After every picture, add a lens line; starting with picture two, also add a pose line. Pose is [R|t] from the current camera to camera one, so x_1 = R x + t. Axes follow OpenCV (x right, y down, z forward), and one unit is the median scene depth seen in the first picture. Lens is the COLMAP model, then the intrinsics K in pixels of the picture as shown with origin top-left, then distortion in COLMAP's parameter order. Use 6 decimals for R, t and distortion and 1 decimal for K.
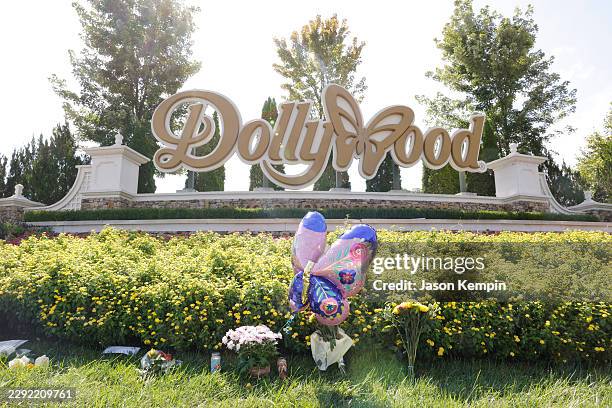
lens RADIAL K [[445.5, 0, 305.1], [0, 445.5, 176.0], [0, 0, 1]] dist [-0.174105, 0.146321]
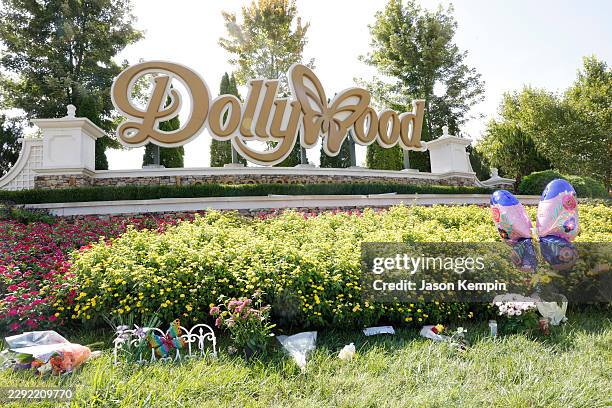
lens RADIAL K [[445.5, 0, 305.1], [0, 445.5, 176.0], [0, 0, 1]] dist [-0.174105, 0.146321]
pose [[0.954424, -0.003152, 0.298439, -0.226725], [-0.014656, 0.998243, 0.057414, -0.005612], [-0.298095, -0.059171, 0.952700, -0.003151]]
